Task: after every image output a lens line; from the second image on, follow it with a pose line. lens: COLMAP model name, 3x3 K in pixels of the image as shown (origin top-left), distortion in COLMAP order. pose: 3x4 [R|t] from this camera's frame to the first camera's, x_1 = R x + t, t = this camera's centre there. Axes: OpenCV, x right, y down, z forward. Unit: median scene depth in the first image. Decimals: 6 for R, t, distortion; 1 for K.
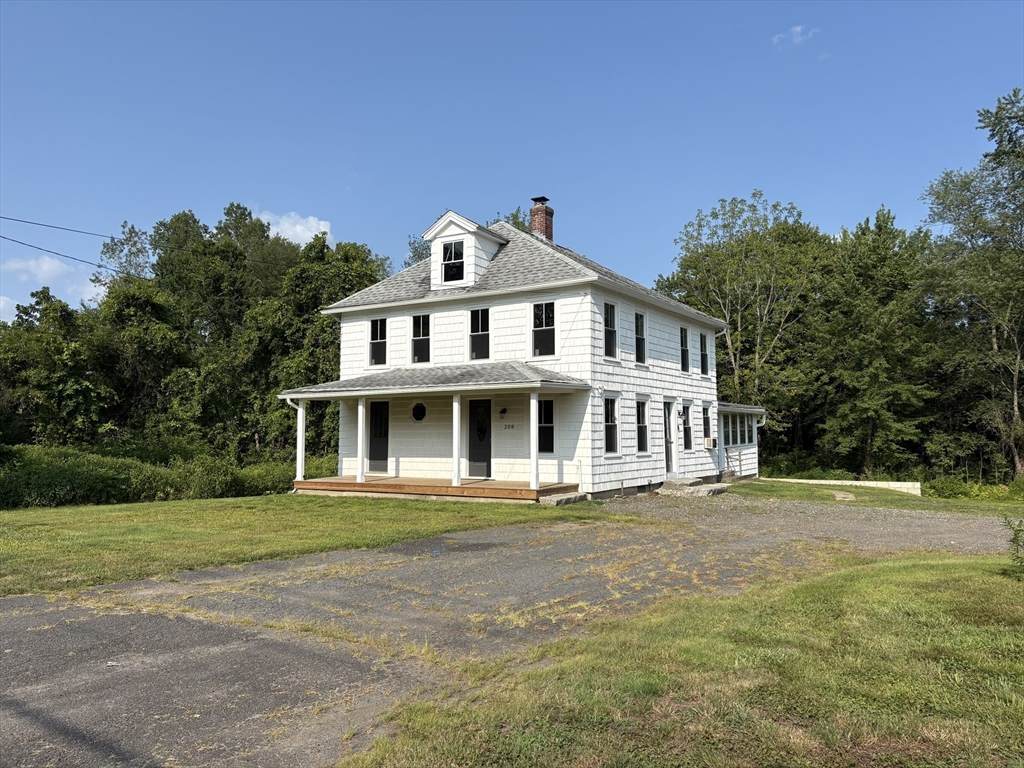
lens RADIAL K [[773.0, 0, 505.8], [0, 773.0, 379.5], [0, 0, 1]] dist [0.043094, -0.029350]
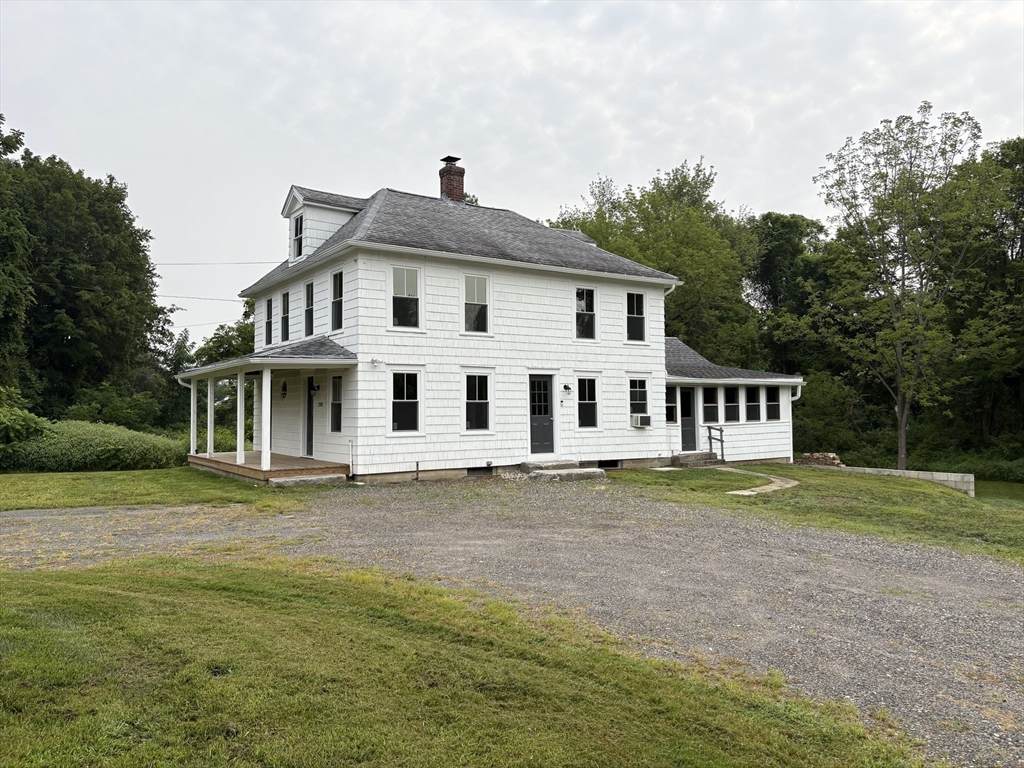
lens RADIAL K [[773.0, 0, 518.4], [0, 773.0, 388.0], [0, 0, 1]] dist [0.043094, -0.029350]
pose [[0.921815, -0.010995, -0.387474, 0.507047], [0.027810, 0.998898, 0.037815, 0.009686], [0.386631, -0.045634, 0.921105, 0.168563]]
